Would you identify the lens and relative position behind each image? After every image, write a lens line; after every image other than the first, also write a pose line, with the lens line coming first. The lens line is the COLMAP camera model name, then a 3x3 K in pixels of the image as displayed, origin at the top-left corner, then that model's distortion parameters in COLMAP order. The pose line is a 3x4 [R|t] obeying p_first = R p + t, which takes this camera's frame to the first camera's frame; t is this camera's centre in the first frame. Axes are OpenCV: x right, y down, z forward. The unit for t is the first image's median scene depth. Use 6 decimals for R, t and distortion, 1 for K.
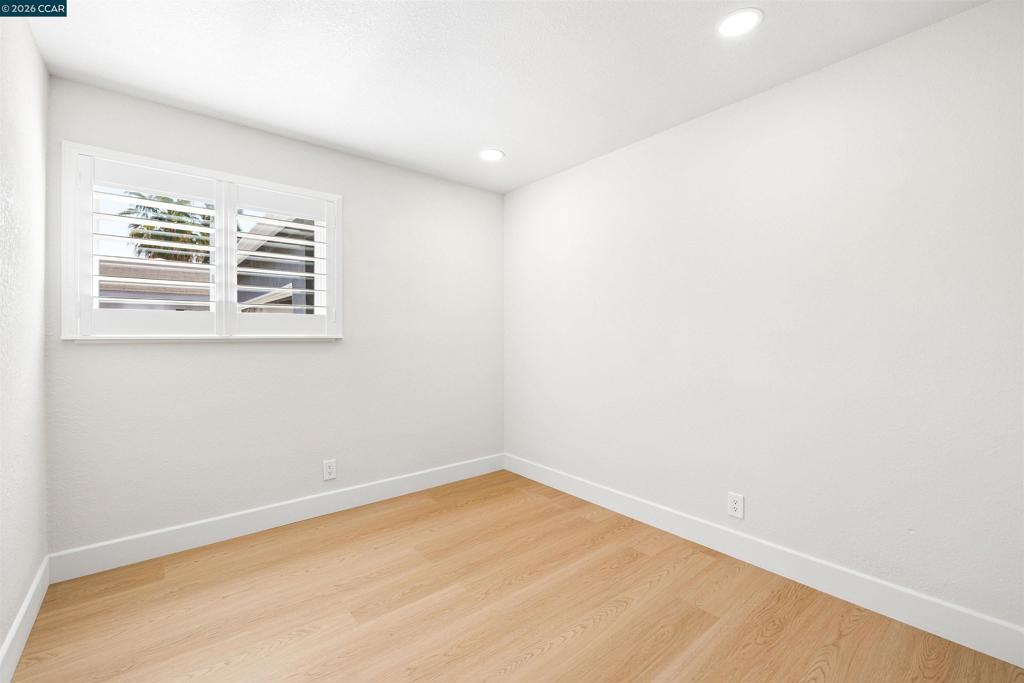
lens RADIAL K [[433.0, 0, 514.8], [0, 433.0, 336.0], [0, 0, 1]] dist [-0.000144, 0.000645]
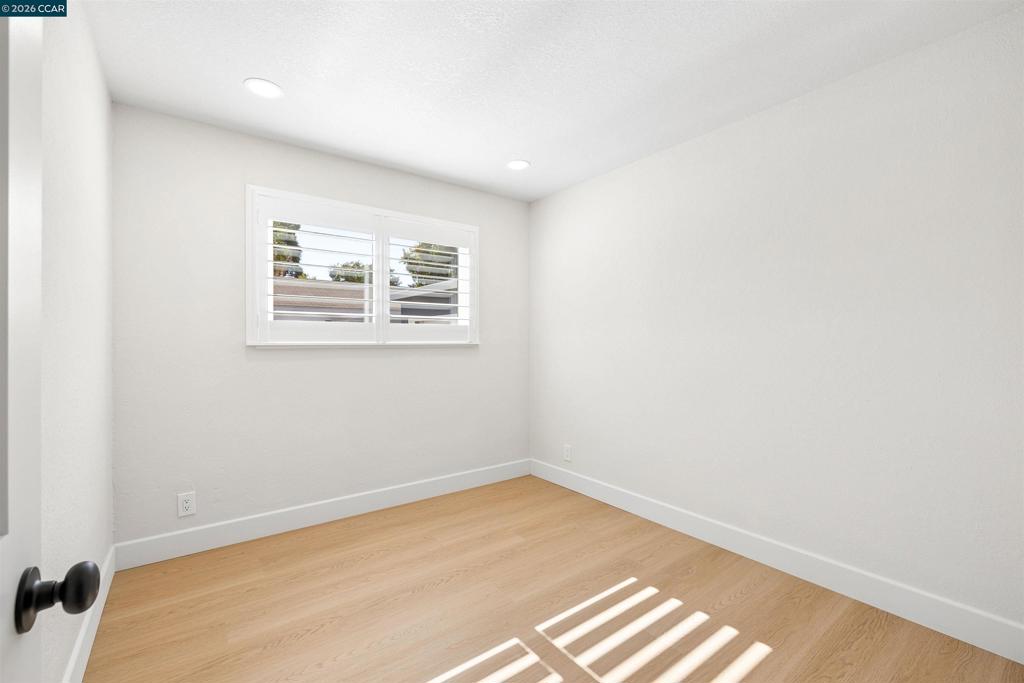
lens RADIAL K [[433.0, 0, 508.6], [0, 433.0, 343.3], [0, 0, 1]] dist [-0.000144, 0.000645]
pose [[0.998343, 0.000313, -0.057549, -0.217118], [-0.000247, 0.999999, 0.001155, 0.000531], [0.057550, -0.001139, 0.998342, -0.182081]]
